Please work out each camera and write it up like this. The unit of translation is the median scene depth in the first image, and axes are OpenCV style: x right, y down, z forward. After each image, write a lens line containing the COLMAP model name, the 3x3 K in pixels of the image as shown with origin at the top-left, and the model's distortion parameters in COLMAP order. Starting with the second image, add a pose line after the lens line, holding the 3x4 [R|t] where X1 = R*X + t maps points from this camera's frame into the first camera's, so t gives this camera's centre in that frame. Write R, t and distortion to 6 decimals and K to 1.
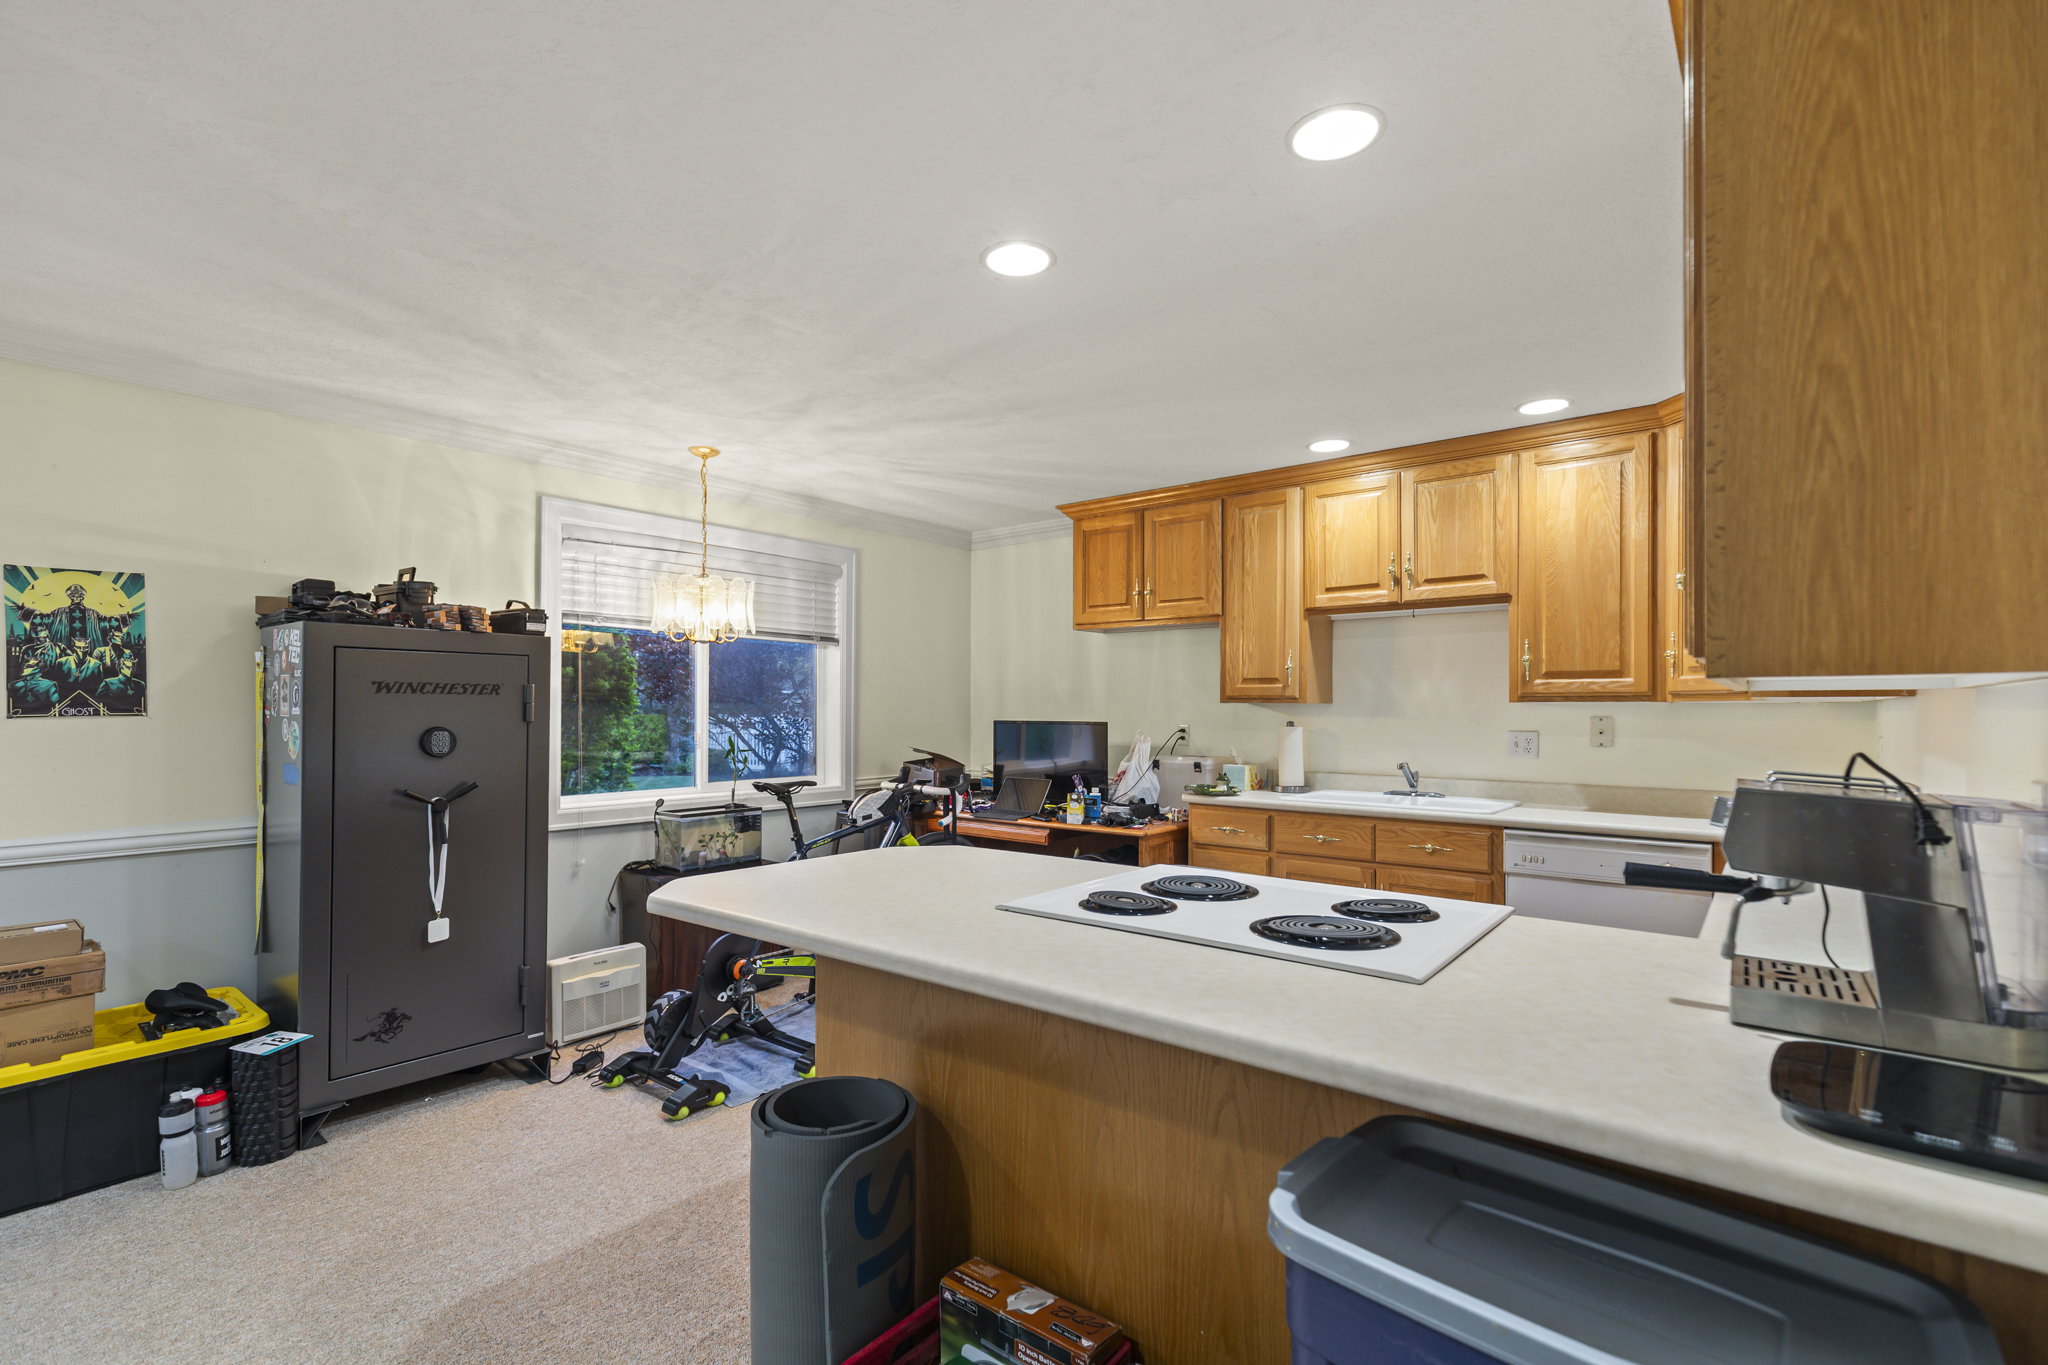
lens RADIAL K [[936.8, 0, 1033.8], [0, 936.8, 708.2], [0, 0, 1]] dist [0.002666, 0.001307]
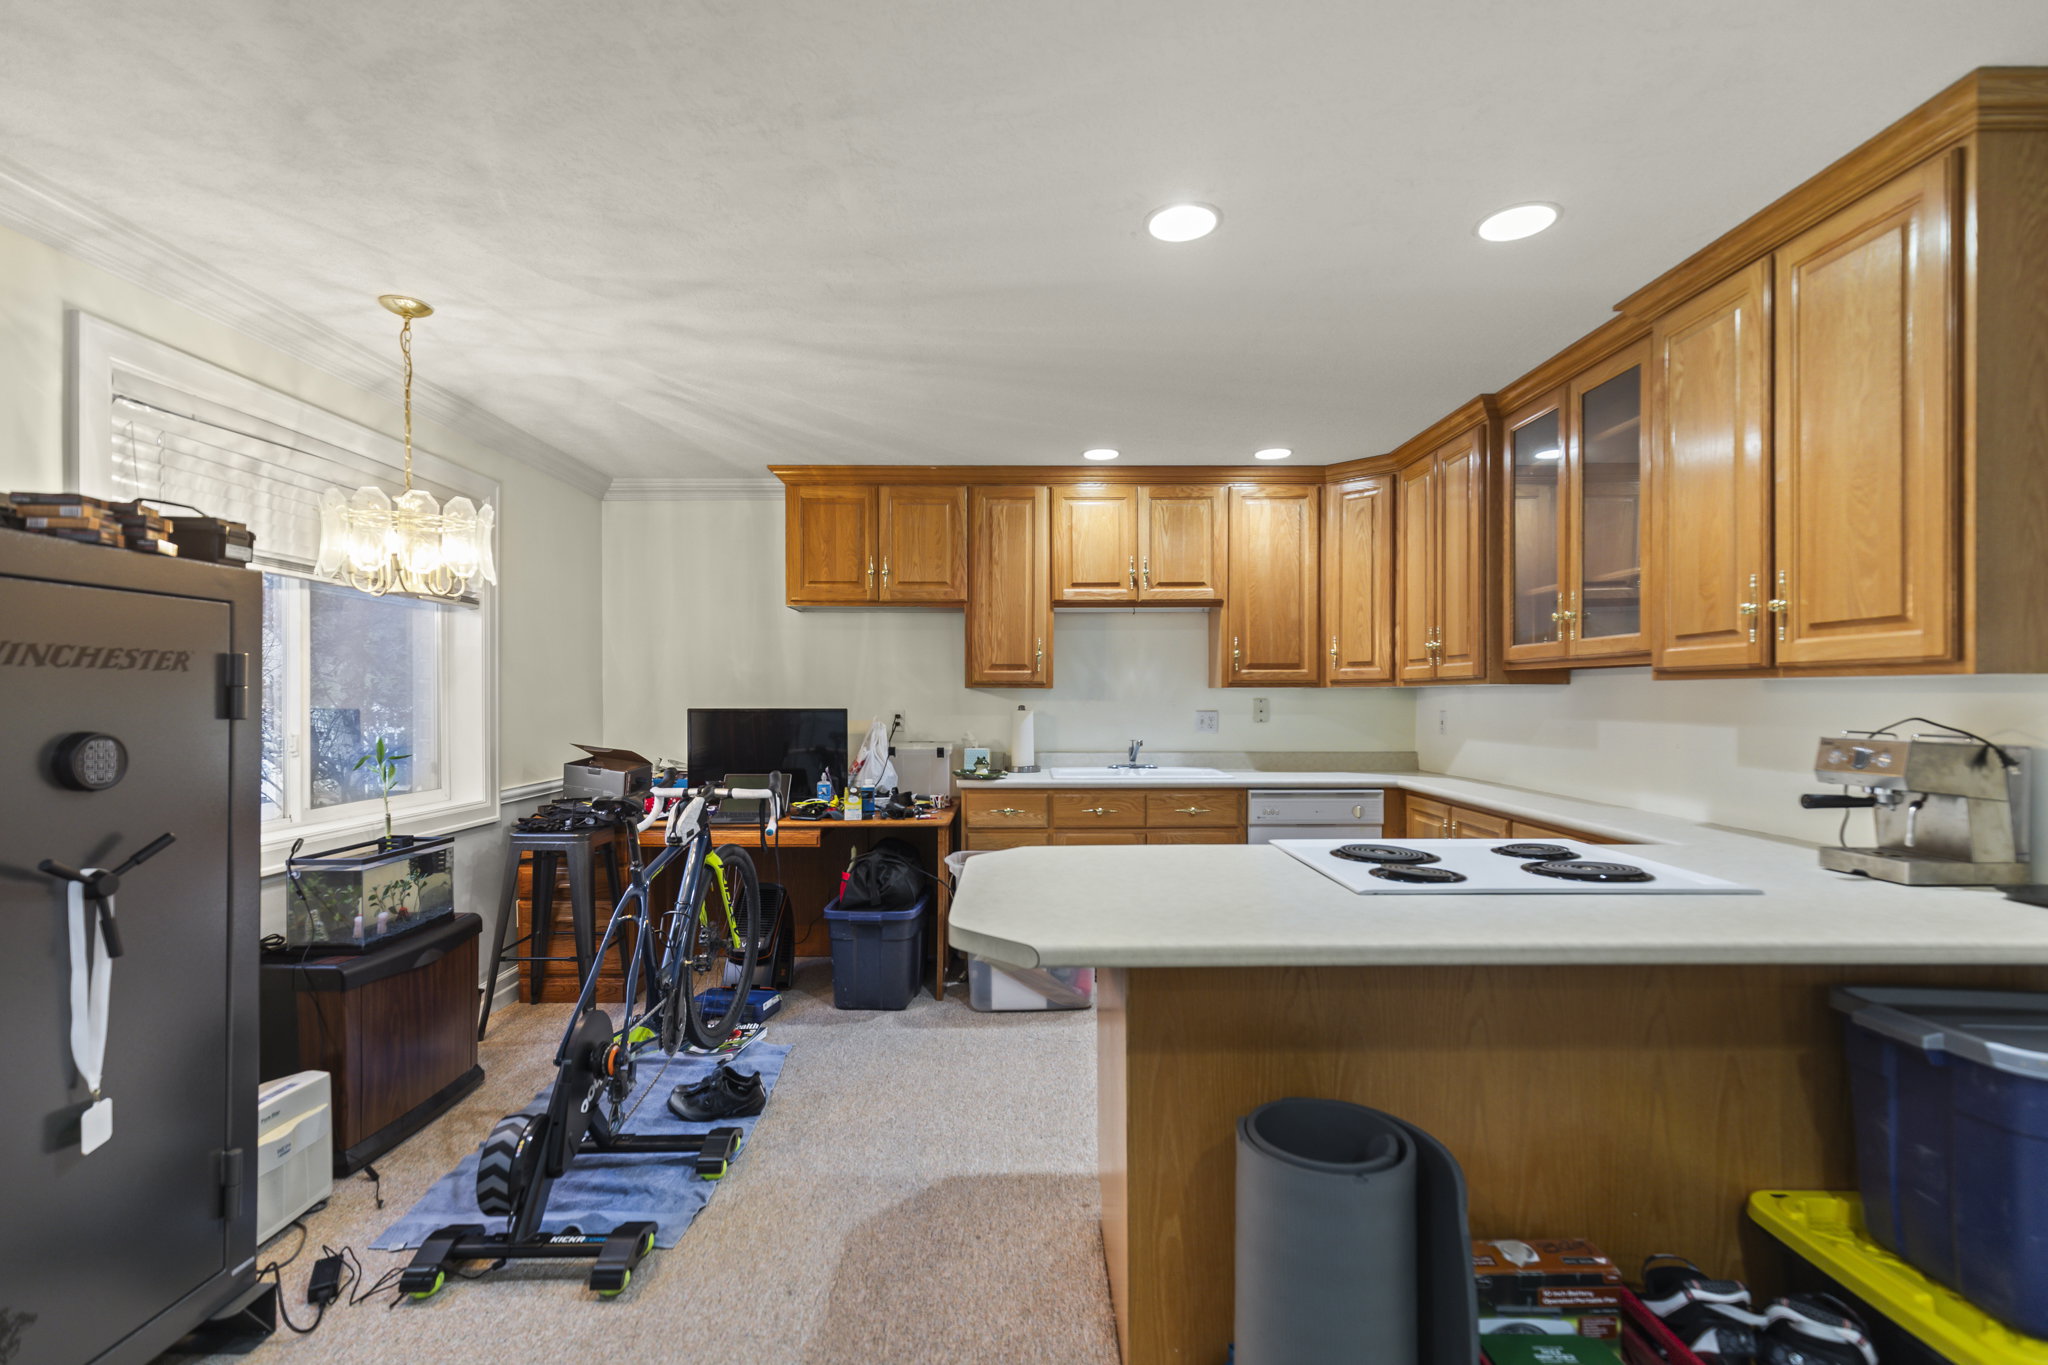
lens RADIAL K [[914.8, 0, 1027.8], [0, 914.8, 702.2], [0, 0, 1]] dist [0.001859, -0.000058]
pose [[0.771083, -0.008360, 0.636679, -0.432587], [0.002557, 0.999946, 0.010034, -0.000050], [-0.636729, -0.006109, 0.771063, 0.223198]]
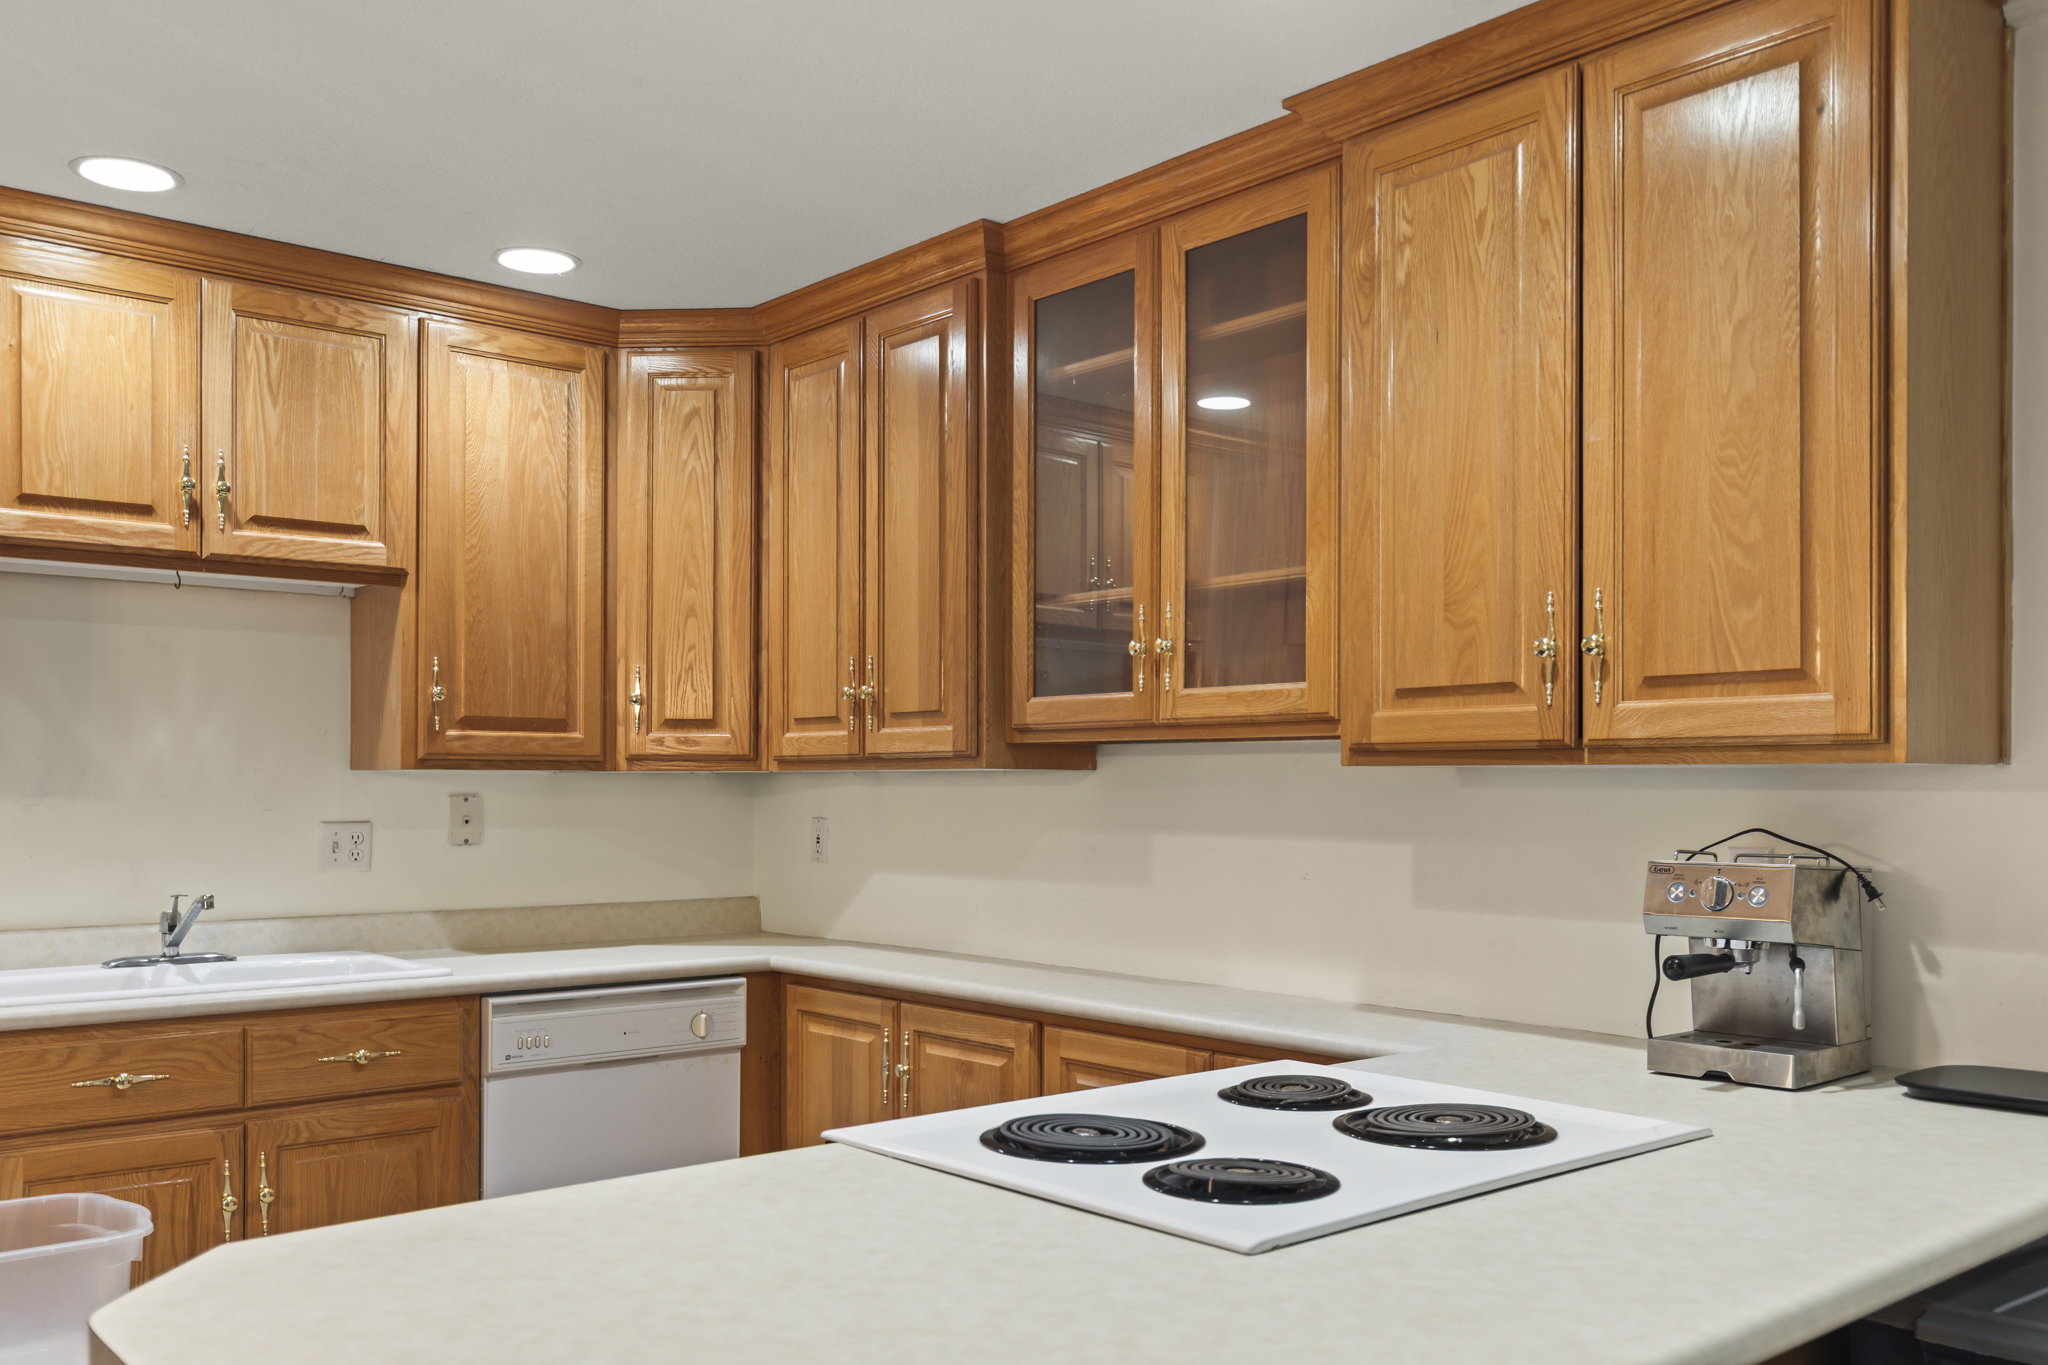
lens RADIAL K [[1720.9, 0, 1021.3], [0, 1720.9, 786.3], [0, 0, 1]] dist [0.003582, 0.000827]
pose [[0.182668, -0.002158, 0.983172, -0.390794], [-0.004193, 0.999987, 0.002974, -0.000937], [-0.983166, -0.004666, 0.182656, 0.440233]]
